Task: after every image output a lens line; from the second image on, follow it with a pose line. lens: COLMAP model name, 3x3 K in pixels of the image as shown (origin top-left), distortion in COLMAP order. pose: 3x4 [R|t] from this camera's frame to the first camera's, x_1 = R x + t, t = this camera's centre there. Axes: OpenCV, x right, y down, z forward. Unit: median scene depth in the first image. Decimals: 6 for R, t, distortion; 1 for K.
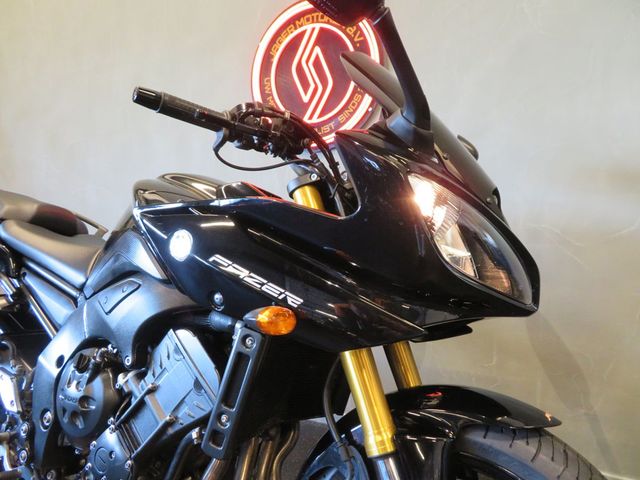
lens RADIAL K [[459.9, 0, 317.4], [0, 459.9, 239.0], [0, 0, 1]] dist [-0.009676, 0.011919]
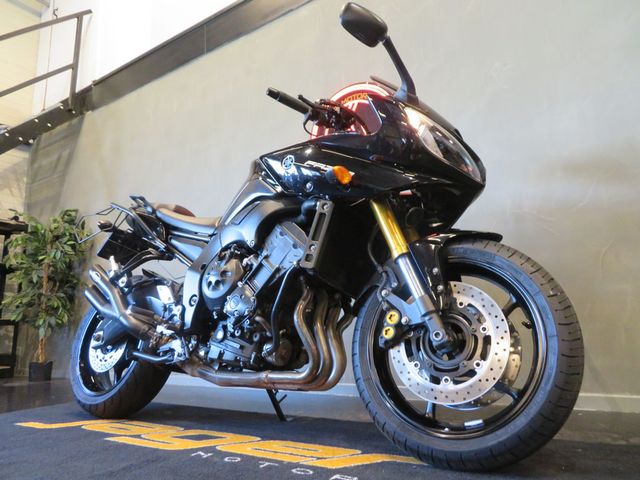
lens RADIAL K [[459.9, 0, 319.3], [0, 459.9, 242.1], [0, 0, 1]] dist [-0.009676, 0.011919]
pose [[0.996027, -0.035548, -0.081647, -0.025208], [0.012879, 0.964733, -0.262915, 0.736635], [0.088114, 0.260819, 0.961358, -0.638970]]
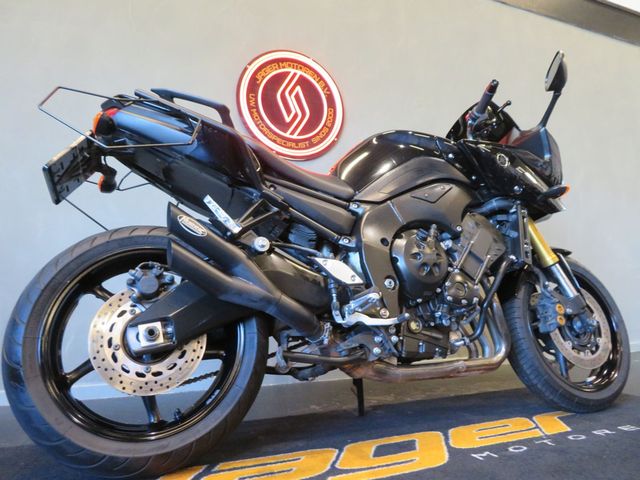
lens RADIAL K [[459.9, 0, 324.2], [0, 459.9, 239.1], [0, 0, 1]] dist [-0.009676, 0.011919]
pose [[0.610215, 0.105513, 0.785178, -2.047246], [0.066466, 0.980779, -0.183453, 0.589006], [-0.789443, 0.164134, 0.591473, 0.435818]]
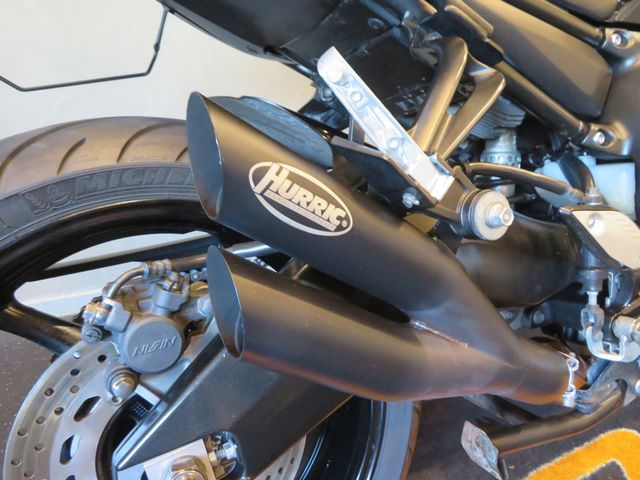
lens RADIAL K [[459.9, 0, 316.5], [0, 459.9, 236.3], [0, 0, 1]] dist [-0.009676, 0.011919]
pose [[0.575324, -0.257407, 0.776366, -1.535744], [0.052379, 0.958835, 0.279090, 0.237708], [-0.816246, -0.119902, 0.565124, 1.261098]]
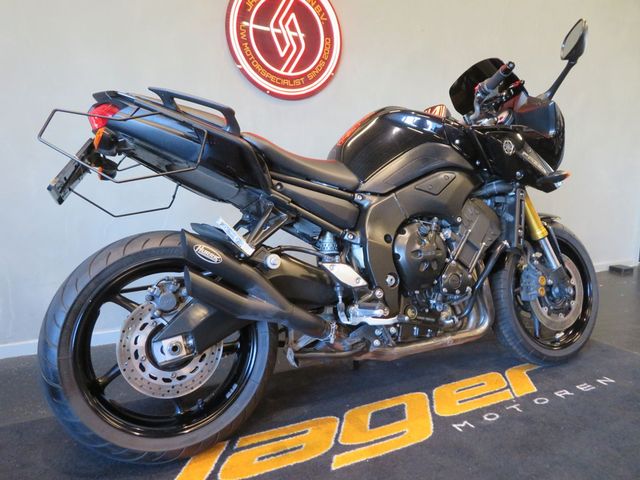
lens RADIAL K [[459.9, 0, 324.4], [0, 459.9, 240.6], [0, 0, 1]] dist [-0.009676, 0.011919]
pose [[0.575314, -0.108550, 0.810698, -2.136998], [0.055137, 0.994047, 0.093972, 0.162134], [-0.816072, -0.009364, 0.577874, 0.445937]]
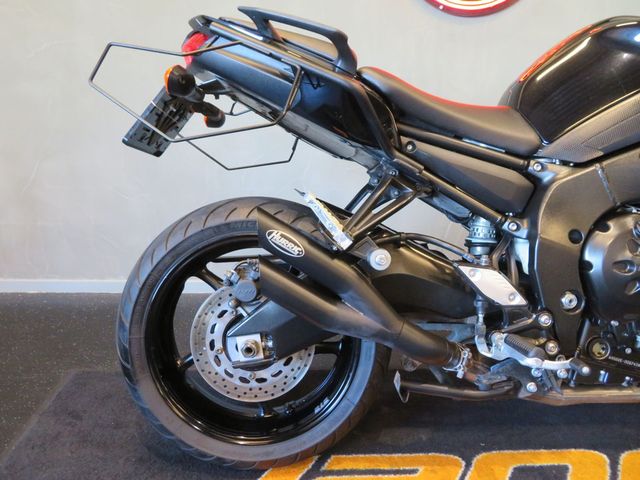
lens RADIAL K [[459.9, 0, 319.6], [0, 459.9, 240.7], [0, 0, 1]] dist [-0.009676, 0.011919]
pose [[0.858919, -0.127144, 0.496076, -1.694480], [0.017574, 0.975437, 0.219576, 0.091787], [-0.511809, -0.179880, 0.840056, 0.627975]]
